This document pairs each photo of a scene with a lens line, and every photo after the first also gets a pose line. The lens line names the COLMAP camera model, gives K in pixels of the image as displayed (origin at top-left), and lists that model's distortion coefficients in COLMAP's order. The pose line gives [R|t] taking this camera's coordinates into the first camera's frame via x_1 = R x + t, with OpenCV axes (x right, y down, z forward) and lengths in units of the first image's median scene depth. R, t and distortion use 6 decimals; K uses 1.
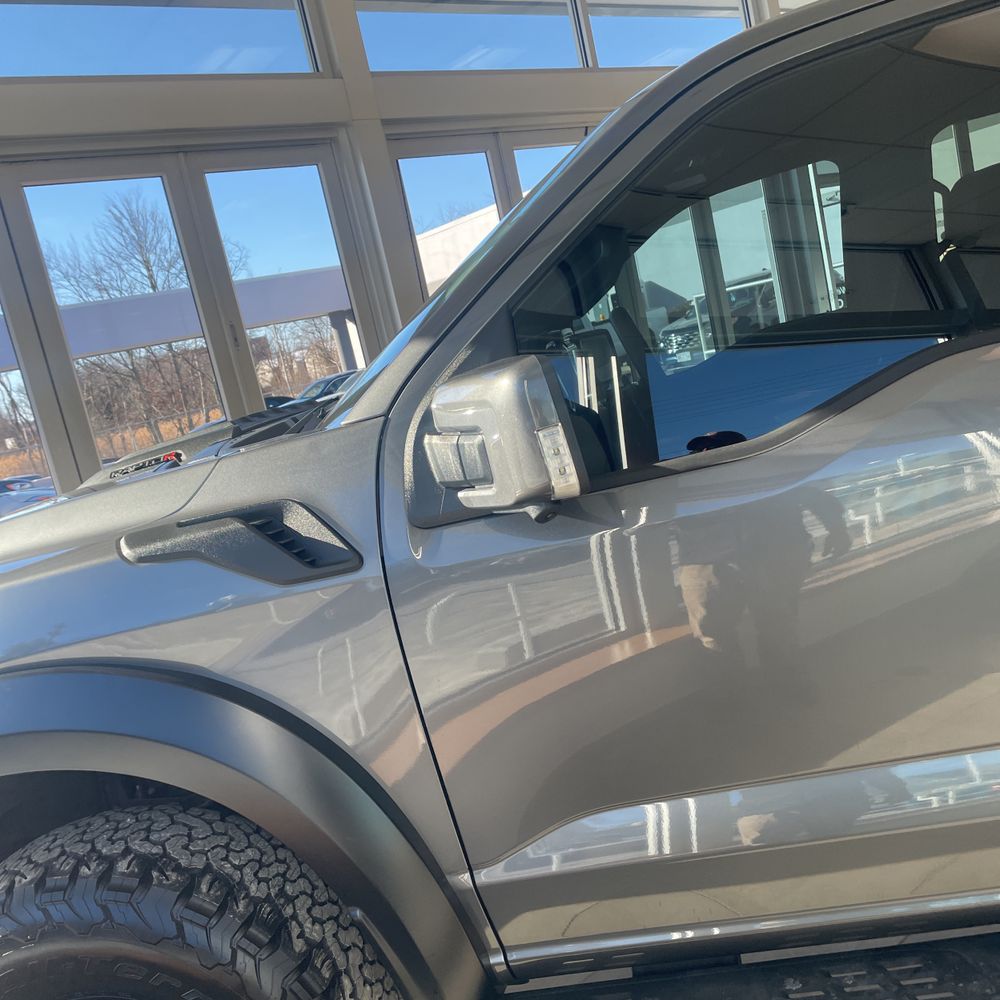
lens RADIAL K [[1006.4, 0, 488.1], [0, 1006.4, 493.2], [0, 0, 1]] dist [0.111506, -0.154577]
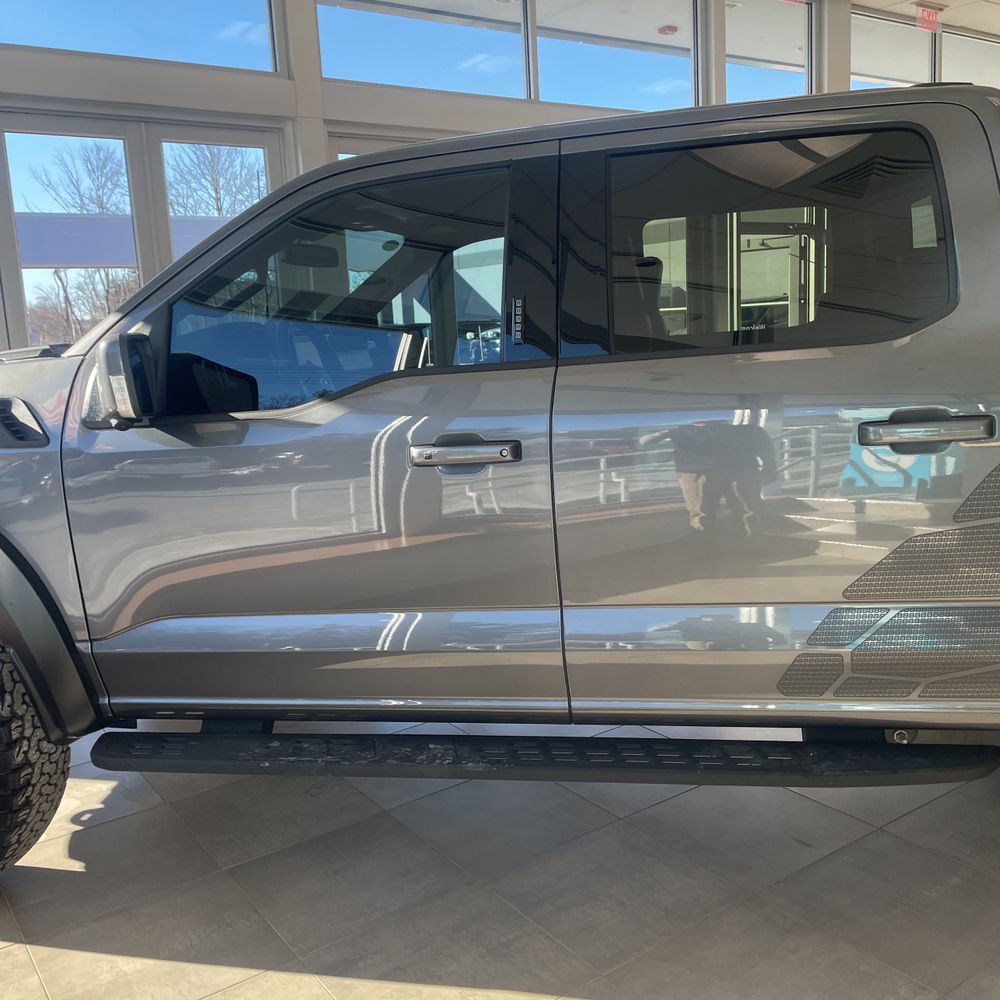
lens RADIAL K [[1006.4, 0, 488.1], [0, 1006.4, 493.2], [0, 0, 1]] dist [0.111506, -0.154577]
pose [[0.984200, 0.174765, -0.028415, 0.207040], [-0.173930, 0.984312, 0.029624, -0.007612], [0.033146, -0.024213, 0.999157, -0.203037]]
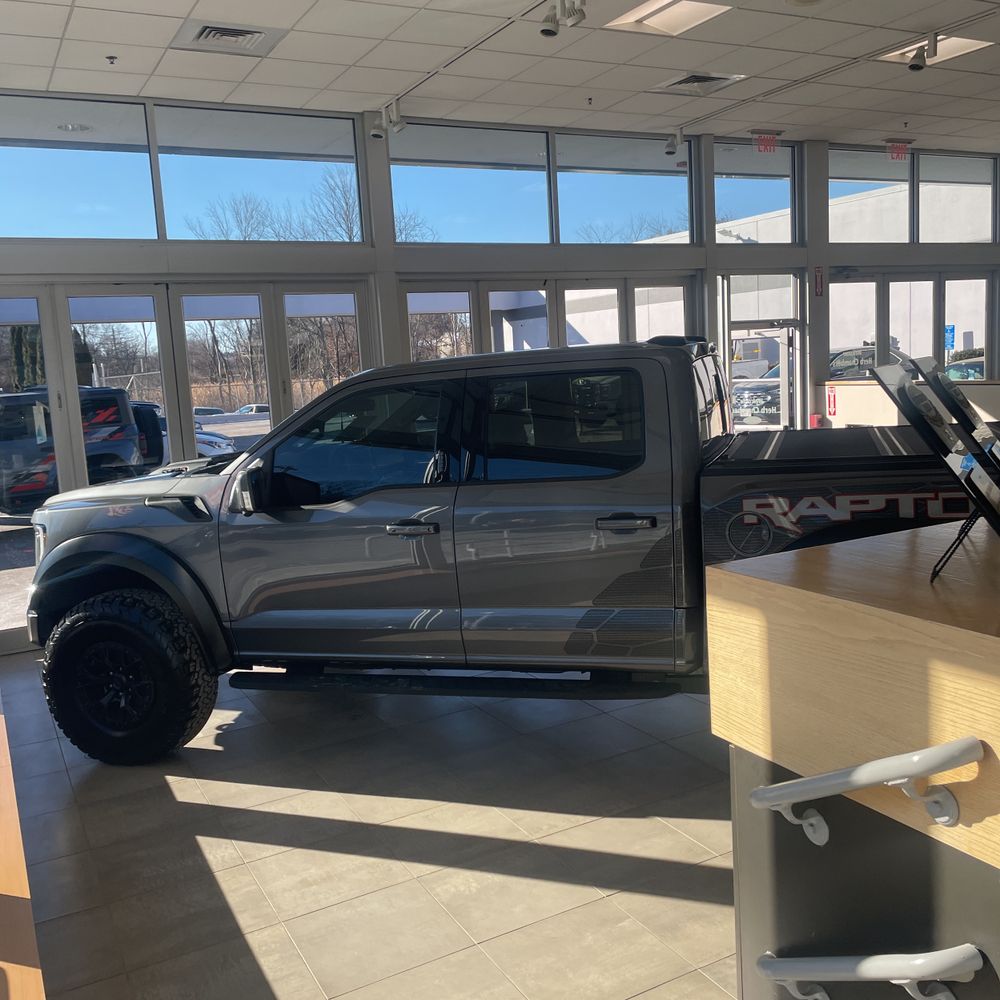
lens RADIAL K [[1009.8, 0, 502.7], [0, 1009.8, 479.8], [0, 0, 1]] dist [0.115989, -0.152523]
pose [[0.972922, 0.180377, -0.144520, 0.399274], [-0.180817, 0.983464, 0.010197, -0.083649], [0.143969, 0.016211, 0.989449, -0.678911]]
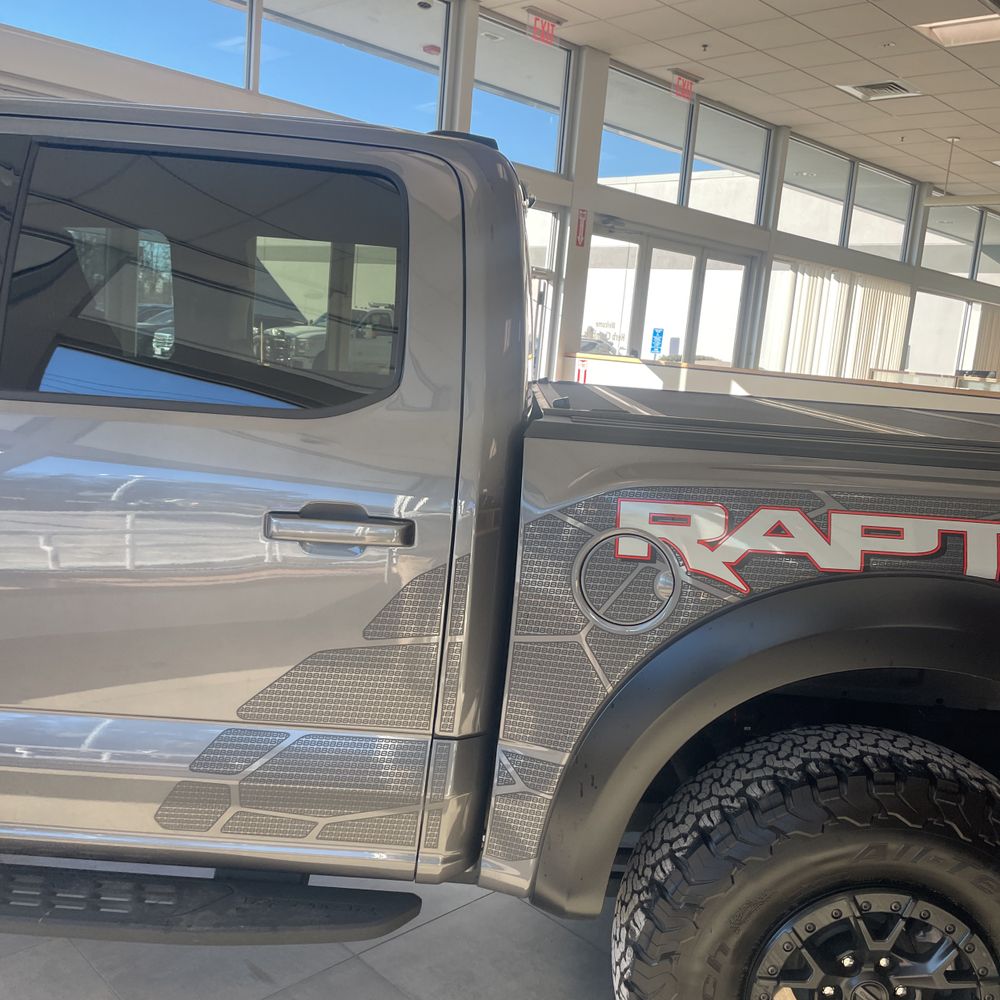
lens RADIAL K [[1006.4, 0, 488.1], [0, 1006.4, 493.2], [0, 0, 1]] dist [0.111506, -0.154577]
pose [[0.948554, 0.278649, 0.150332, 0.373779], [-0.278620, 0.960157, -0.021683, -0.076087], [-0.150385, -0.021318, 0.988398, -0.126730]]
